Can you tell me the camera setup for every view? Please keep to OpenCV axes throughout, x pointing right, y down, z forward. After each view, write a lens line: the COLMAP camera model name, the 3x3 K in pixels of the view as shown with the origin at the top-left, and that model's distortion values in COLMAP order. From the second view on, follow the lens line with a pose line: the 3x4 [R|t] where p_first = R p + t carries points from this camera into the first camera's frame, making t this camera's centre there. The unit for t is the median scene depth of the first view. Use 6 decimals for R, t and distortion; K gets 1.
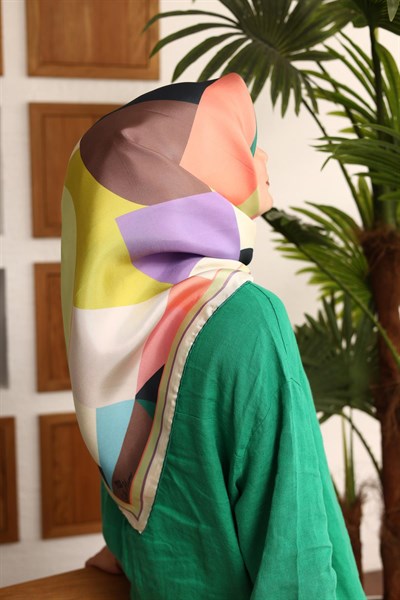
lens RADIAL K [[851.2, 0, 200.1], [0, 851.2, 293.7], [0, 0, 1]] dist [-0.023913, 0.000000]
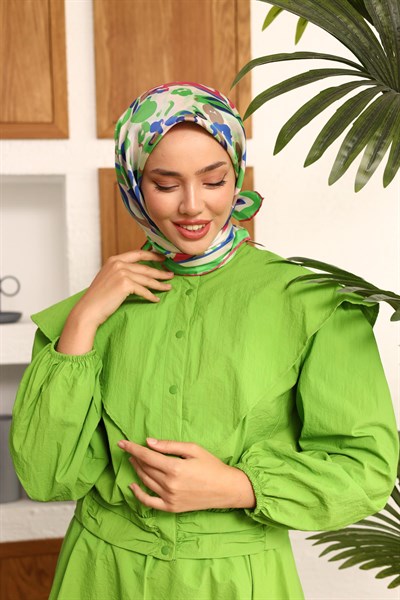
lens RADIAL K [[851.2, 0, 201.8], [0, 851.2, 297.0], [0, 0, 1]] dist [-0.023913, 0.000000]
pose [[0.994791, -0.009438, -0.101502, -0.020024], [0.004522, 0.998810, -0.048551, -0.083901], [0.101839, 0.047839, 0.993650, 0.259652]]
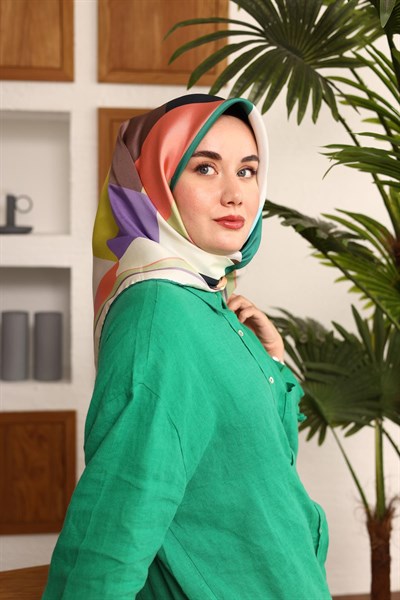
lens RADIAL K [[851.2, 0, 201.2], [0, 851.2, 294.5], [0, 0, 1]] dist [-0.023913, 0.000000]
pose [[0.989044, 0.035102, -0.143384, 0.121997], [-0.035717, 0.999360, -0.001715, -0.001066], [0.143233, 0.006817, 0.989666, -0.005285]]
